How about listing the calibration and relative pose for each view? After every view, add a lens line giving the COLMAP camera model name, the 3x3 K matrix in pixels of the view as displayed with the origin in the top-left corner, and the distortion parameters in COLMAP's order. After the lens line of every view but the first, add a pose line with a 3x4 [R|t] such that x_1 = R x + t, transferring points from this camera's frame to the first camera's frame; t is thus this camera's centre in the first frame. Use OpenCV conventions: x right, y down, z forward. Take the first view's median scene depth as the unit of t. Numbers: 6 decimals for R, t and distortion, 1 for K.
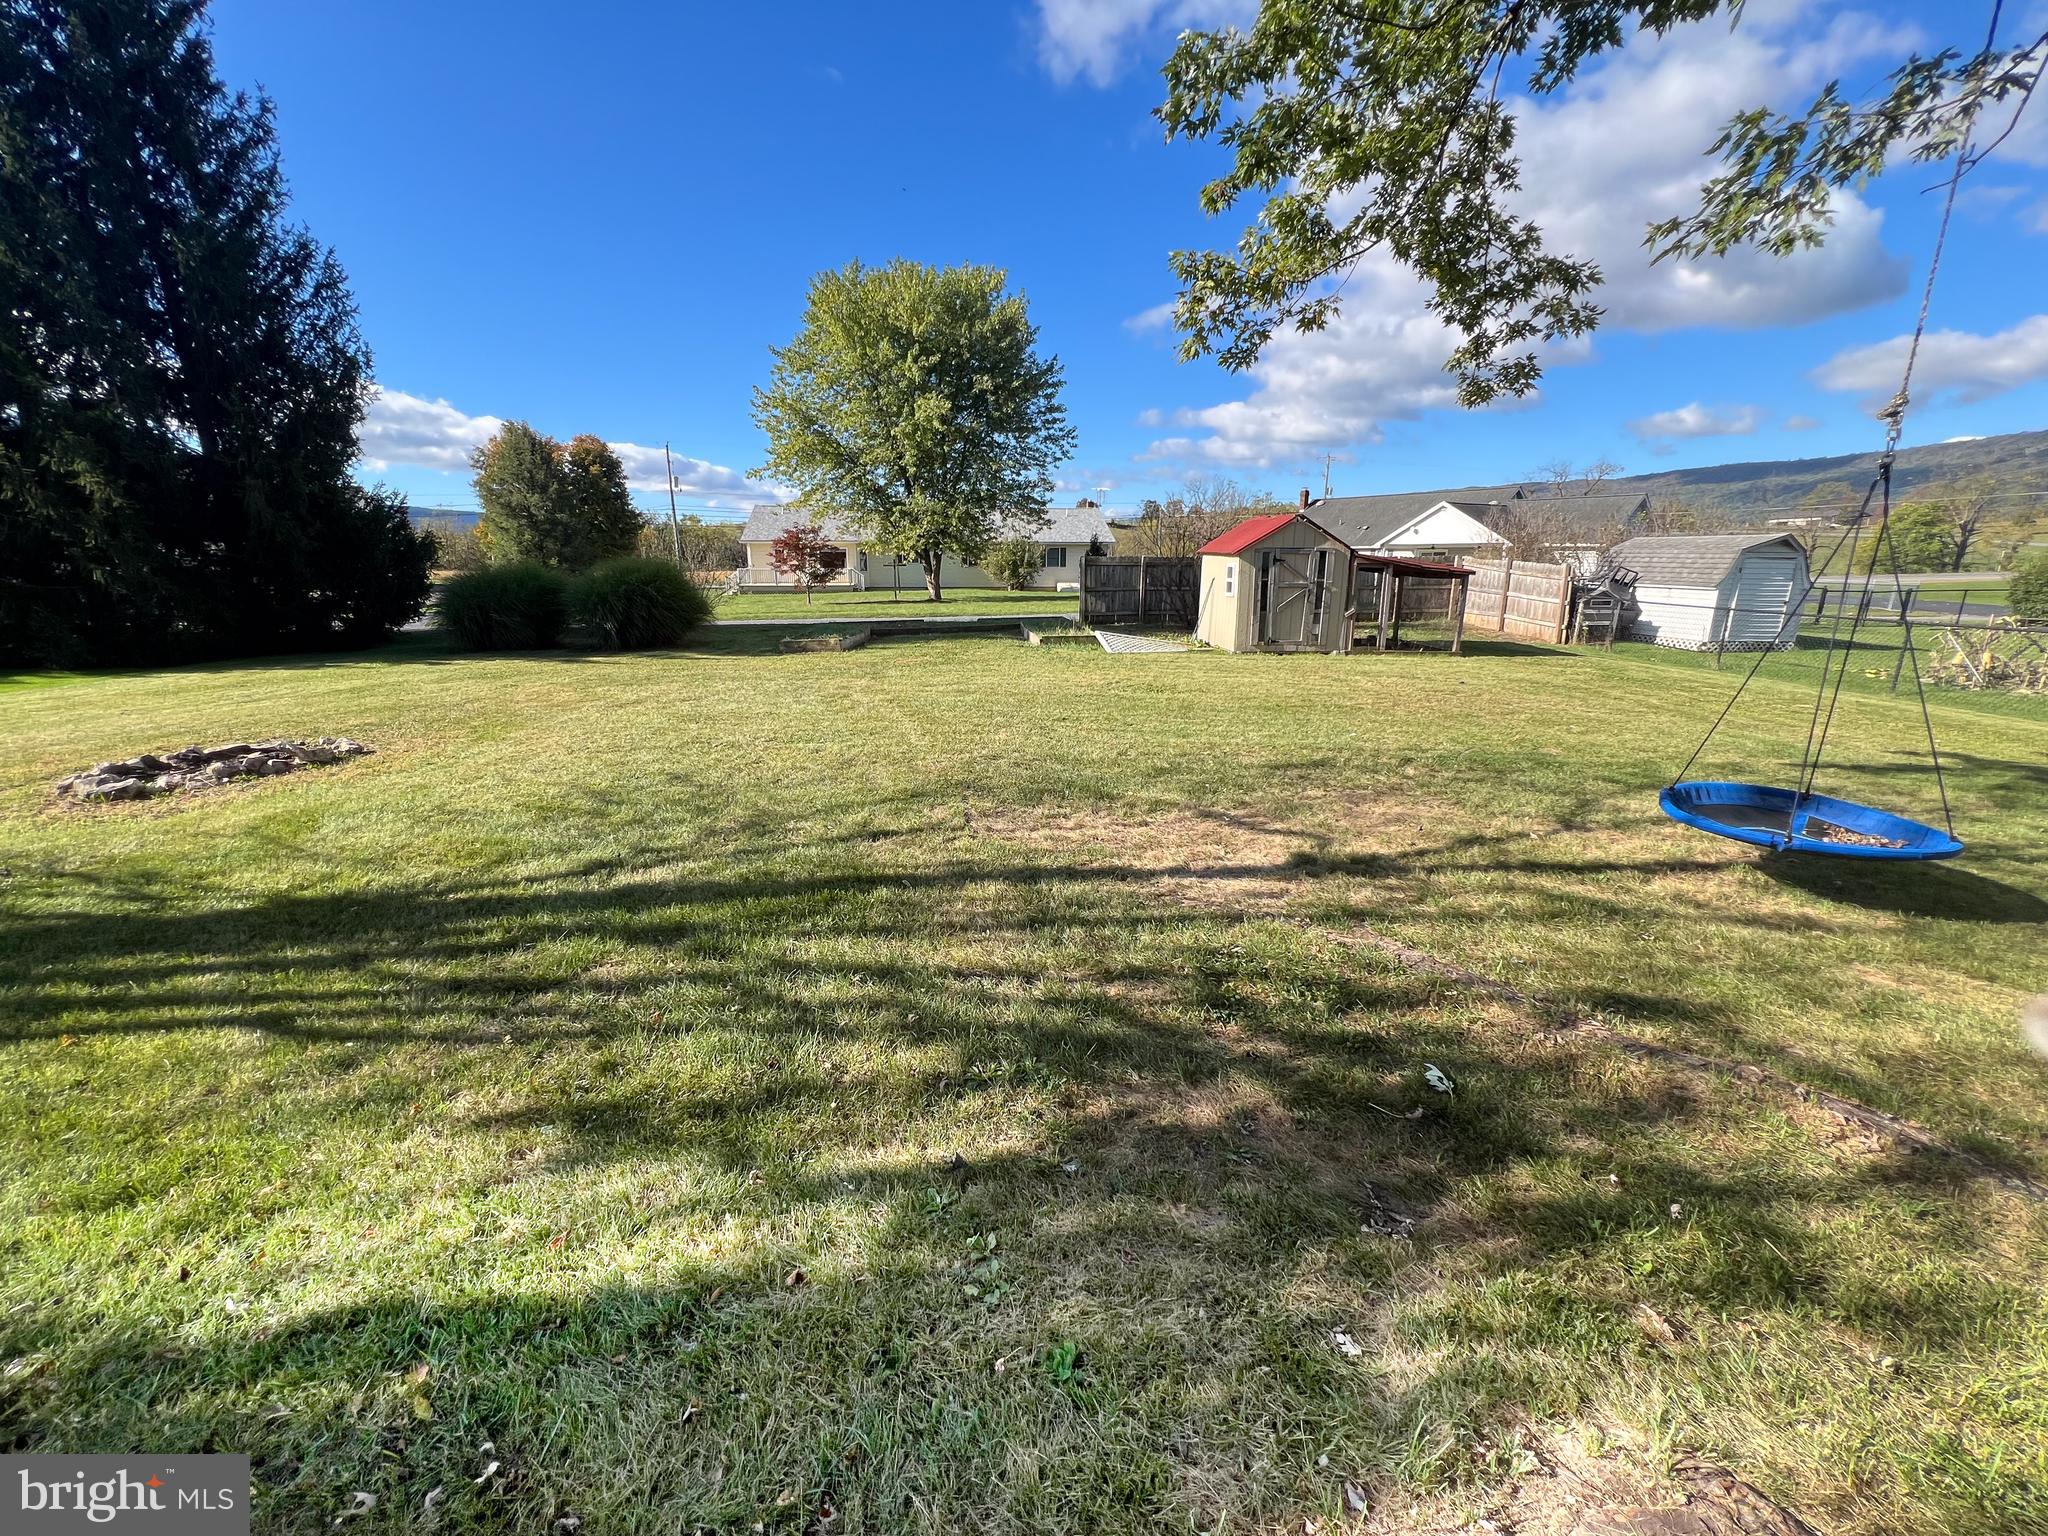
lens RADIAL K [[817.7, 0, 1023.8], [0, 817.7, 768.6], [0, 0, 1]] dist [-0.004018, 0.001195]
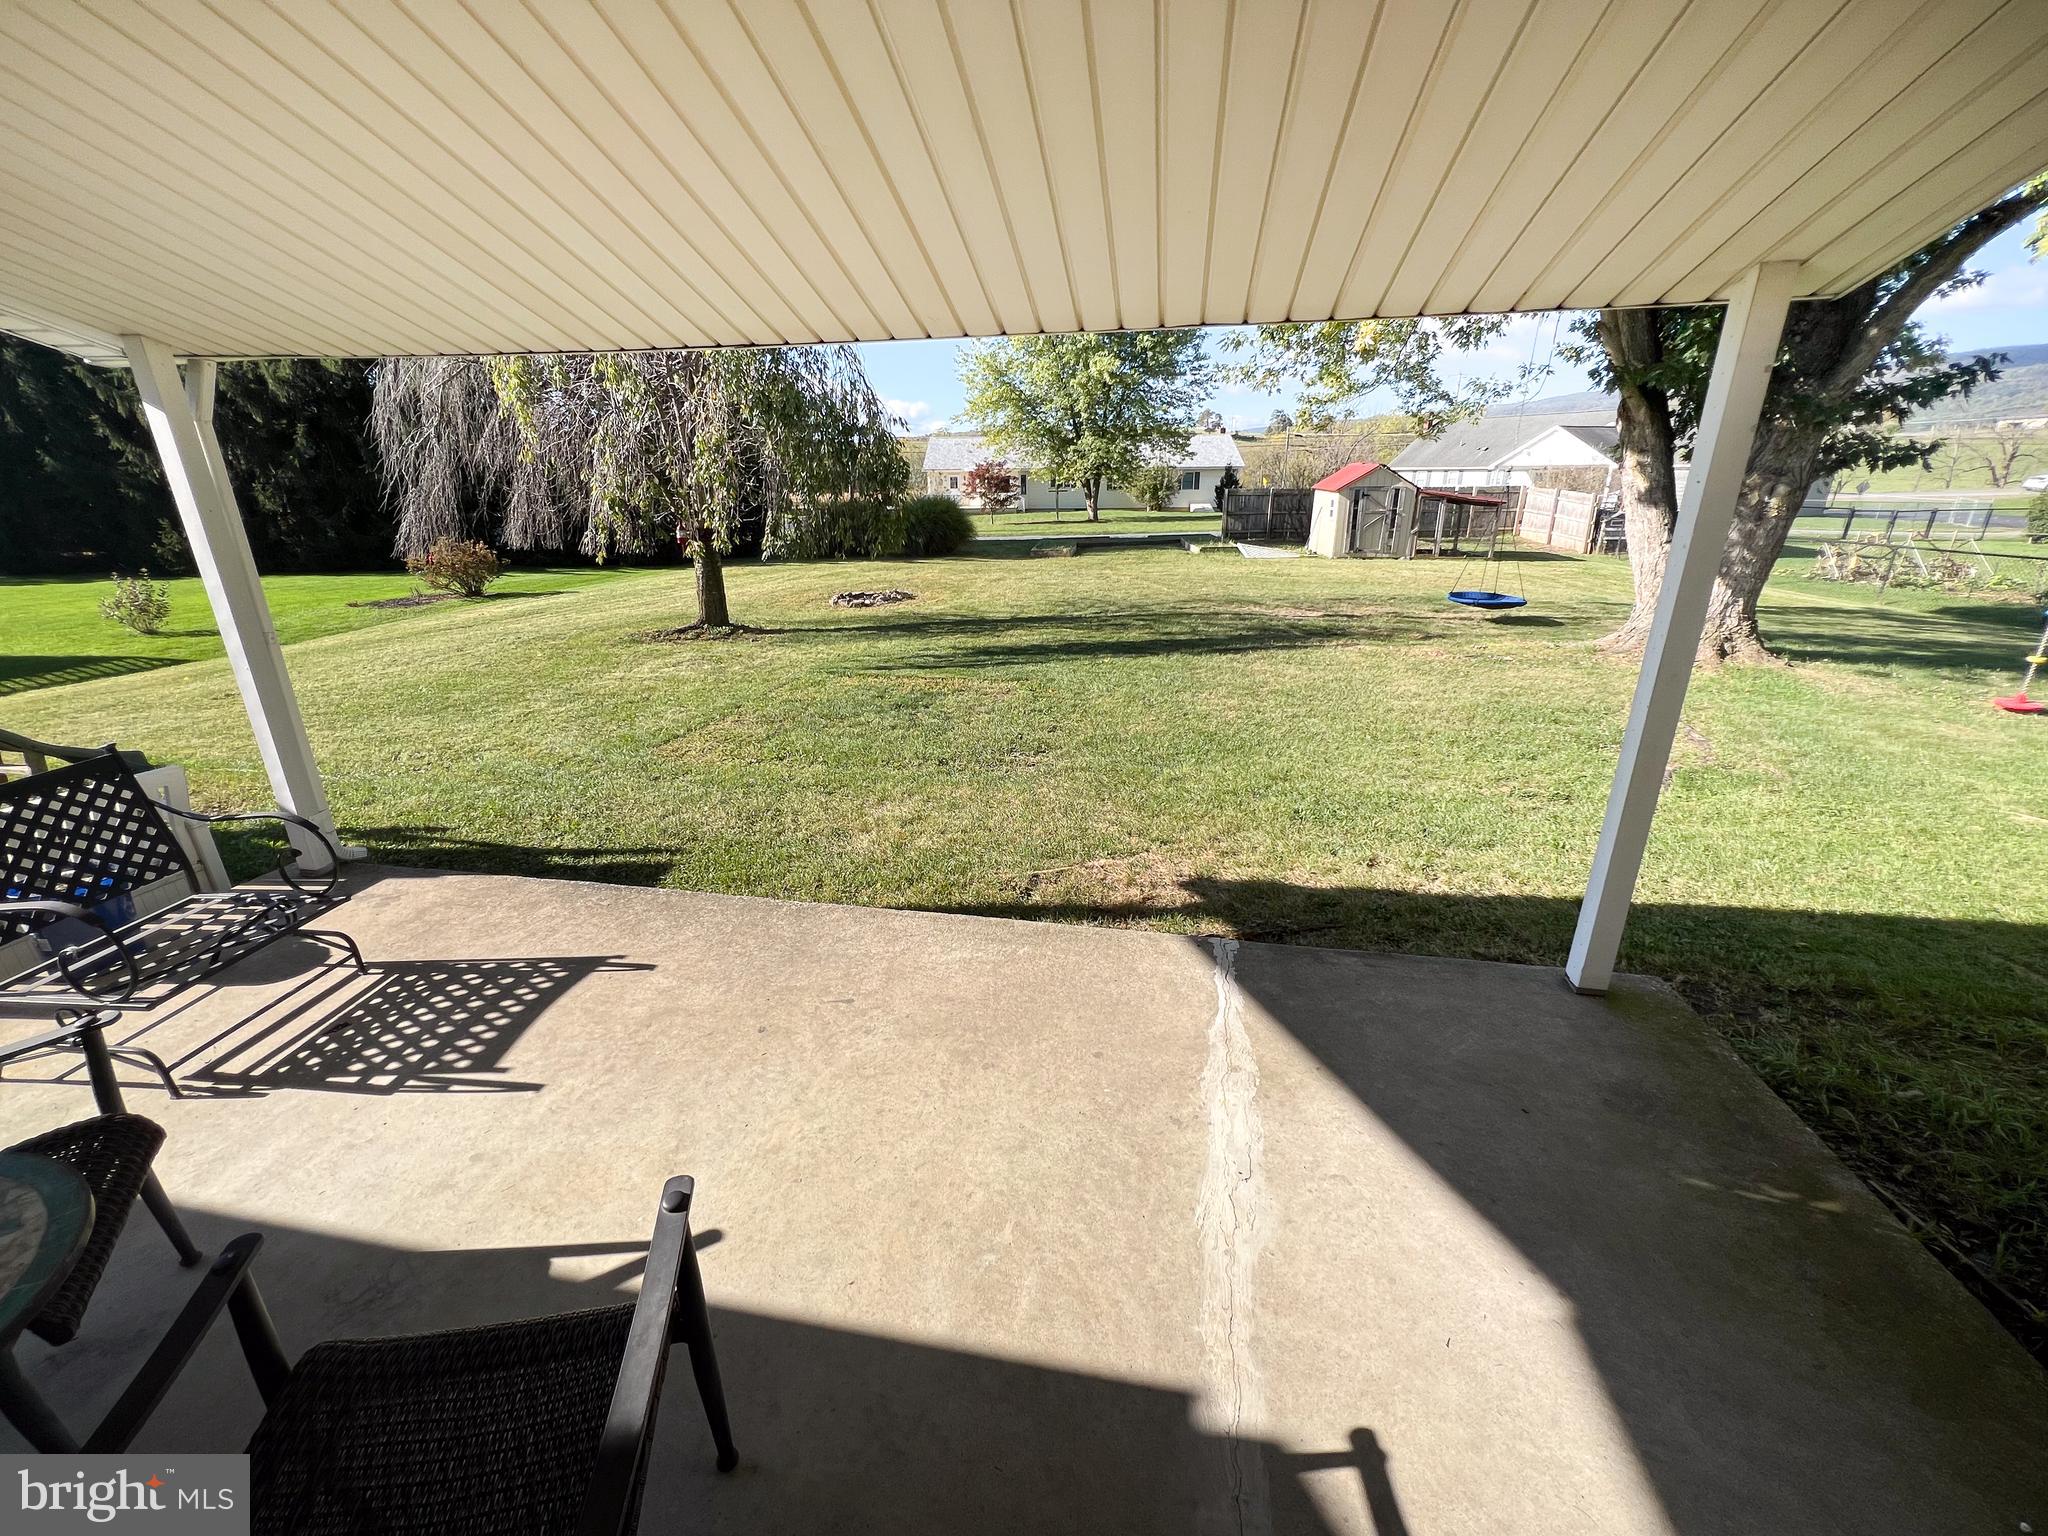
lens RADIAL K [[817.7, 0, 1023.3], [0, 817.7, 767.3], [0, 0, 1]] dist [-0.004018, 0.001195]
pose [[0.991151, 0.034727, -0.128120, -0.051825], [-0.022546, 0.995190, 0.095329, 0.057499], [0.130814, -0.091597, 0.987166, -0.307965]]
